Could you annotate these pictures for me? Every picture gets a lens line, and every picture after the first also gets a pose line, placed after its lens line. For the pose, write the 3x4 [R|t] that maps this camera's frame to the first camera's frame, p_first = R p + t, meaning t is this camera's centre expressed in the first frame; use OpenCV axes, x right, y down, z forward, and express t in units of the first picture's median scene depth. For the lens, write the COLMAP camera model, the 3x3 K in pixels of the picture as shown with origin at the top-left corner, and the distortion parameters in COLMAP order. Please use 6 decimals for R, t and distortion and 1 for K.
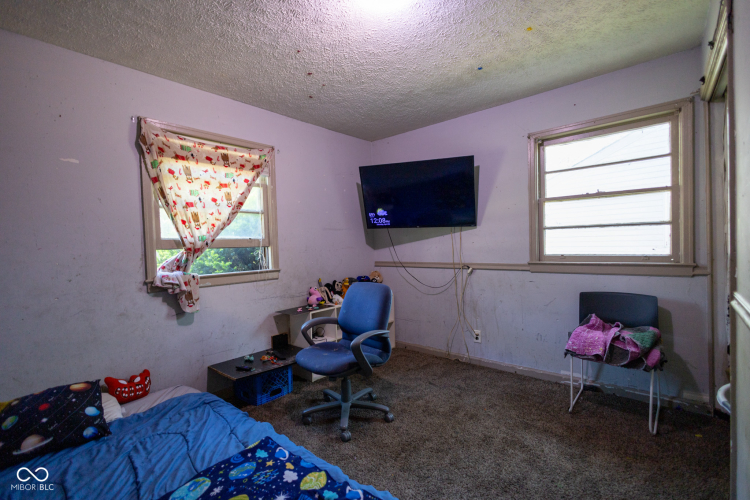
lens RADIAL K [[342.9, 0, 377.6], [0, 342.9, 251.2], [0, 0, 1]] dist [-0.001336, -0.000031]
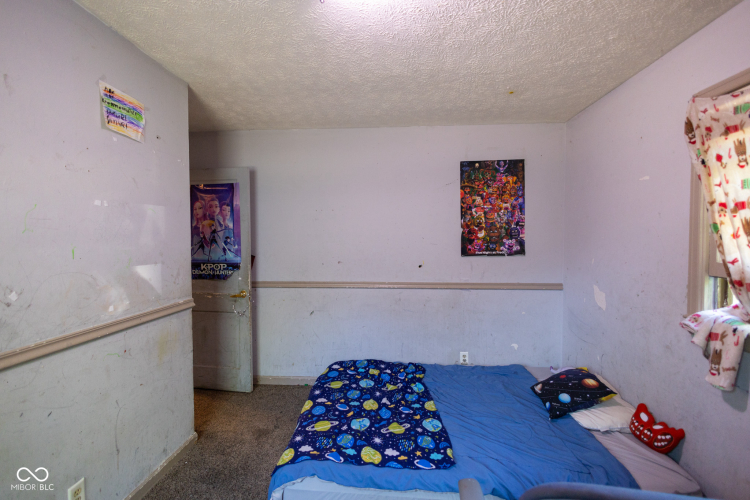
lens RADIAL K [[342.9, 0, 375.5], [0, 342.9, 248.8], [0, 0, 1]] dist [-0.001336, -0.000031]
pose [[-0.808733, 0.048111, -0.586205, 0.300313], [0.008233, 0.997477, 0.070507, -0.114878], [0.588118, 0.052195, -0.807089, 1.159809]]
